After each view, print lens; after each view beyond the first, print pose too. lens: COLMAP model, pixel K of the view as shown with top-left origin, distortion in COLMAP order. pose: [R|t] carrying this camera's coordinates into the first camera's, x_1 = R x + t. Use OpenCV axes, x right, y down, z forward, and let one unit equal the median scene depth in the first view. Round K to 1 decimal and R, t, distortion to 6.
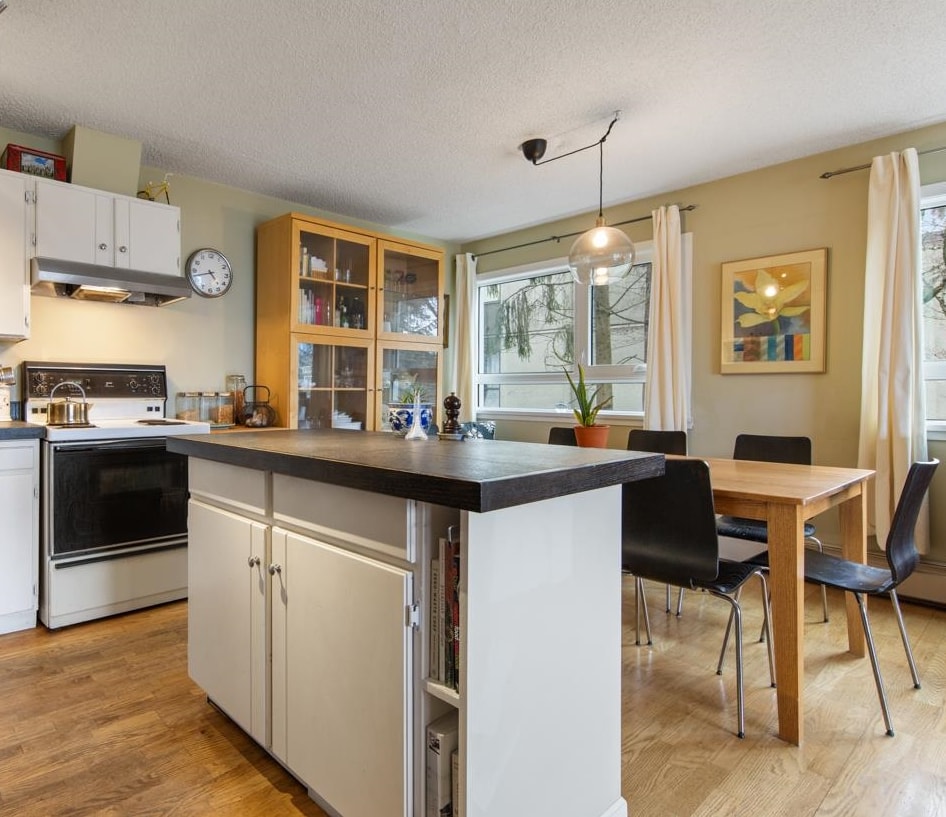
lens RADIAL K [[593.7, 0, 444.0], [0, 593.7, 404.2], [0, 0, 1]] dist [0.017102, -0.001866]
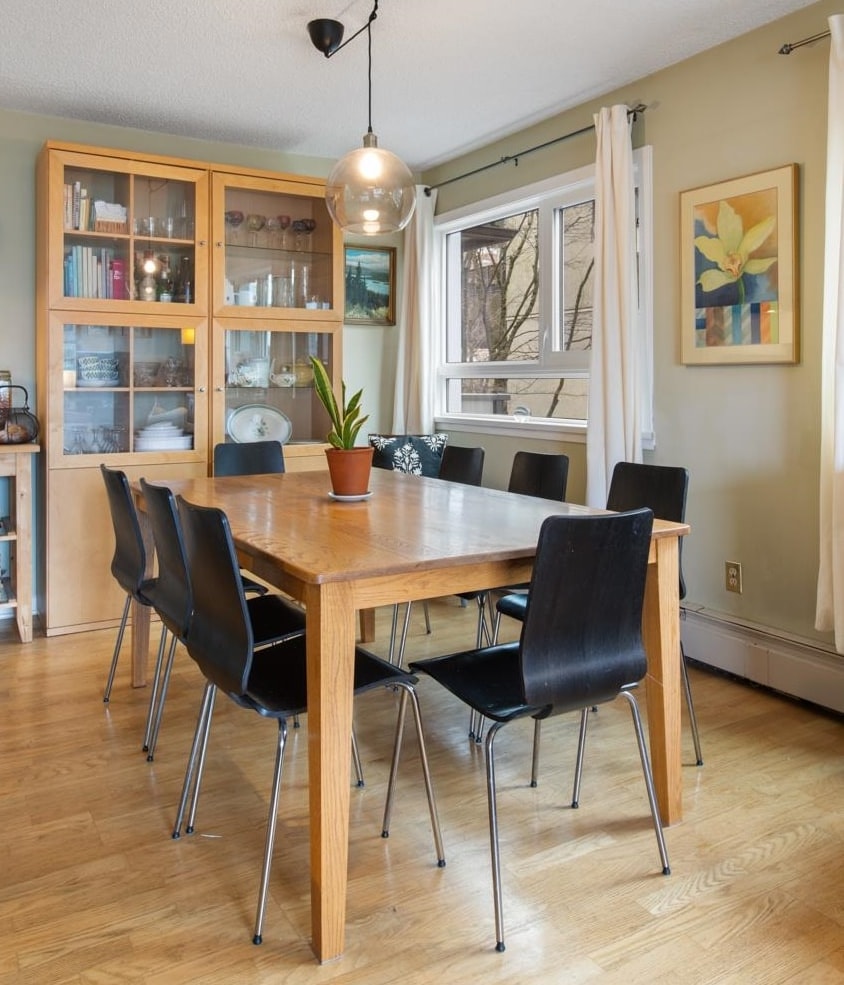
lens RADIAL K [[868.0, 0, 576.3], [0, 868.0, 394.9], [0, 0, 1]] dist [0.005353, -0.006498]
pose [[0.990119, -0.000560, -0.140225, 0.493549], [-0.000441, 0.999975, -0.007111, -0.012172], [0.140226, 0.007103, 0.990094, 0.062780]]
